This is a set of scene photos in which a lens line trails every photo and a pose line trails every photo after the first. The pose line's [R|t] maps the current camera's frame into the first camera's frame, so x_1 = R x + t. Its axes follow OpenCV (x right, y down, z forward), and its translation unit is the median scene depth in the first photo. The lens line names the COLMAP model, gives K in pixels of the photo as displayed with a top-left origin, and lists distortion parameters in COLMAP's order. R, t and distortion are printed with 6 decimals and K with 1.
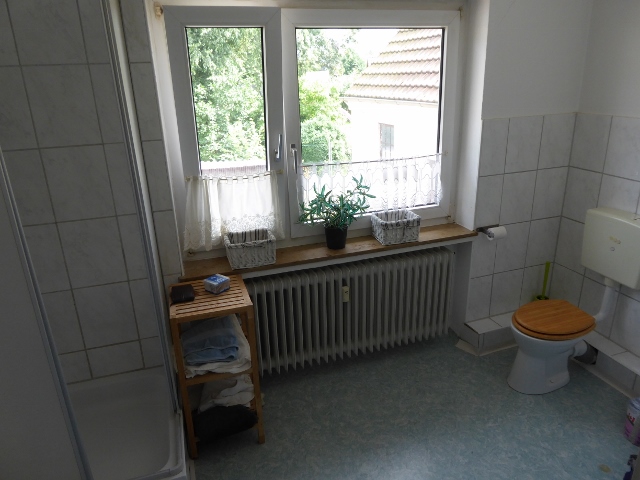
lens RADIAL K [[467.5, 0, 321.2], [0, 467.5, 239.2], [0, 0, 1]] dist [-0.006998, -0.001249]
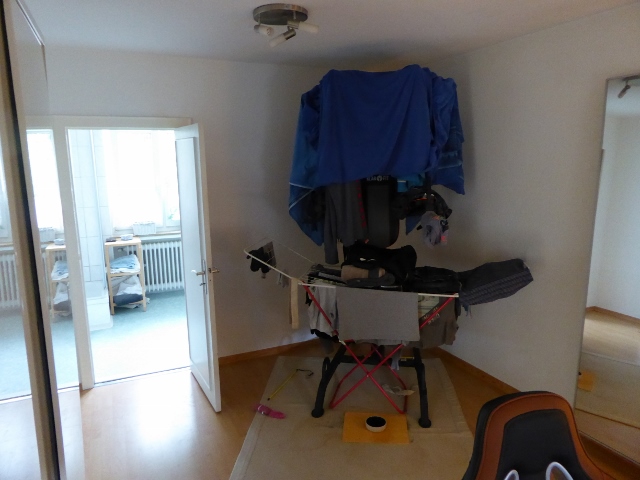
lens RADIAL K [[467.5, 0, 318.8], [0, 467.5, 240.6], [0, 0, 1]] dist [-0.006998, -0.001249]
pose [[0.992550, -0.001580, 0.121829, 0.433768], [0.020938, 0.987253, -0.157778, 0.485899], [-0.120027, 0.159153, 0.979931, -1.360455]]
